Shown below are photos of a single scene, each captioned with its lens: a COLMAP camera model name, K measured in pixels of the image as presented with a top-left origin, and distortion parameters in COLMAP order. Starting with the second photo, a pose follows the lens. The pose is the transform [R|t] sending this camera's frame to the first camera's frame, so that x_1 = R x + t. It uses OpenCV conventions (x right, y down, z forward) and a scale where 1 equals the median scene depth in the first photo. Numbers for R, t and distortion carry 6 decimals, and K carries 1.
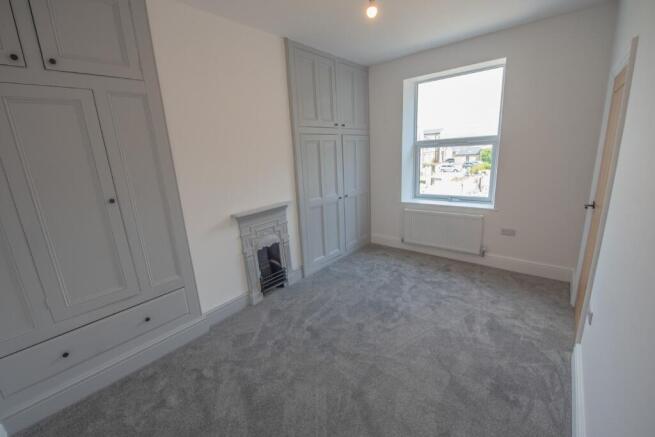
lens RADIAL K [[273.2, 0, 326.5], [0, 273.2, 215.6], [0, 0, 1]] dist [-0.008291, 0.000353]
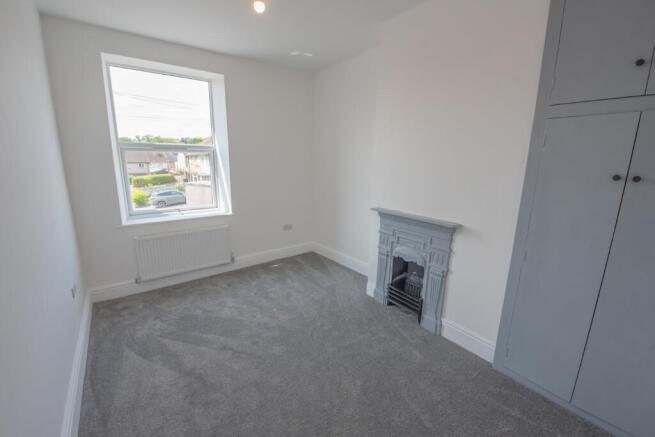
lens RADIAL K [[273.2, 0, 326.7], [0, 273.2, 219.0], [0, 0, 1]] dist [-0.008291, 0.000353]
pose [[0.199097, -0.143753, 0.969379, -0.356471], [0.203006, 0.973776, 0.102711, -0.048327], [-0.958722, 0.176341, 0.223059, 0.405458]]
